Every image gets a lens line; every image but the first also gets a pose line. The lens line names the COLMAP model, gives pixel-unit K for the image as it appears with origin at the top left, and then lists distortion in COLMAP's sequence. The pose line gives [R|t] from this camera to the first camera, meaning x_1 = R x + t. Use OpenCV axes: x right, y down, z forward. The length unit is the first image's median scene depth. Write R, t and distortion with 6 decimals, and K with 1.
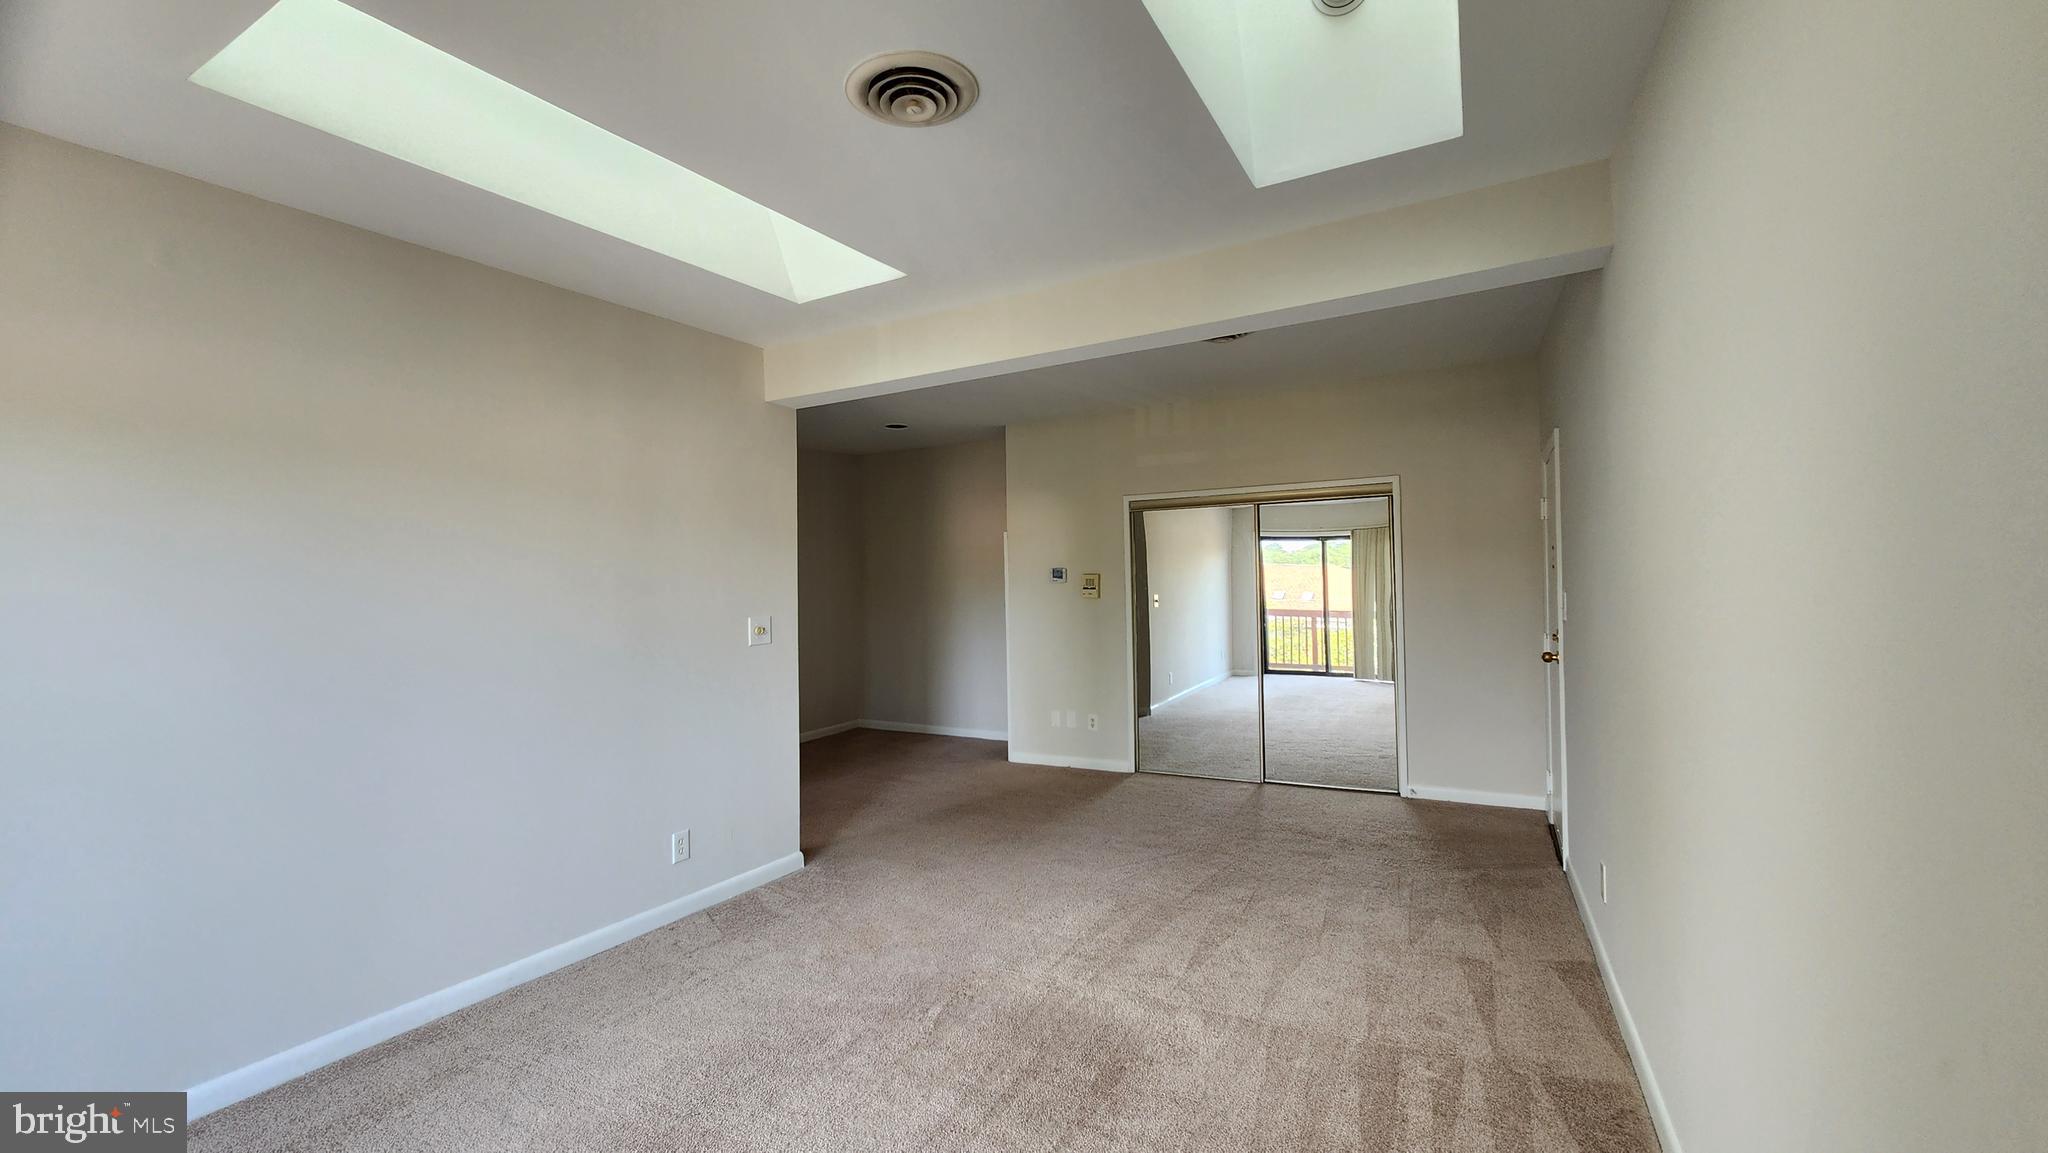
lens RADIAL K [[824.4, 0, 1028.7], [0, 824.4, 579.8], [0, 0, 1]] dist [0.006714, 0.000218]
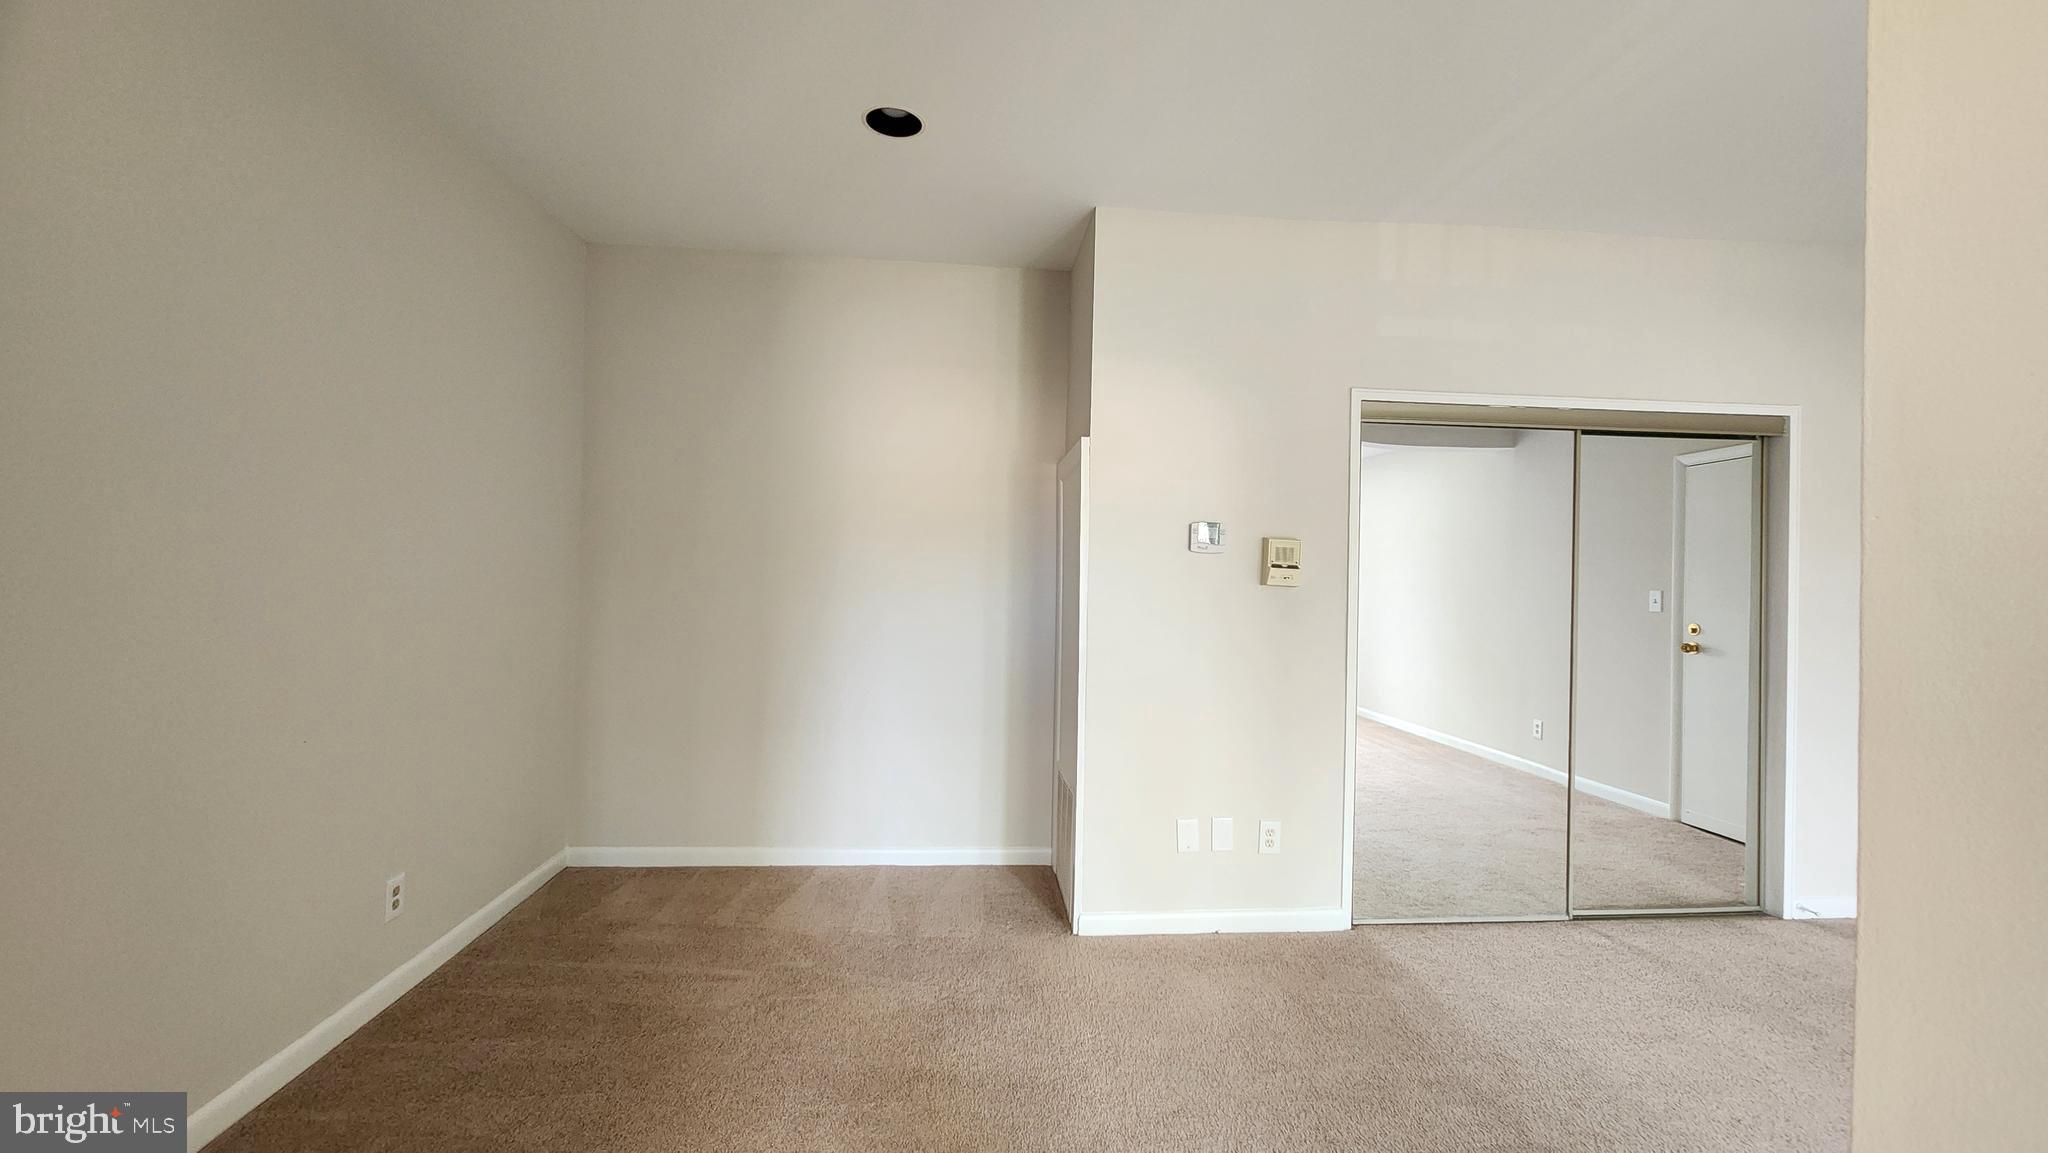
lens RADIAL K [[824.4, 0, 1028.7], [0, 824.4, 579.8], [0, 0, 1]] dist [0.006714, 0.000218]
pose [[0.817931, 0.036552, 0.574155, -0.327930], [-0.050591, 0.998683, 0.008493, 0.021972], [-0.573088, -0.035993, 0.818703, 0.674202]]
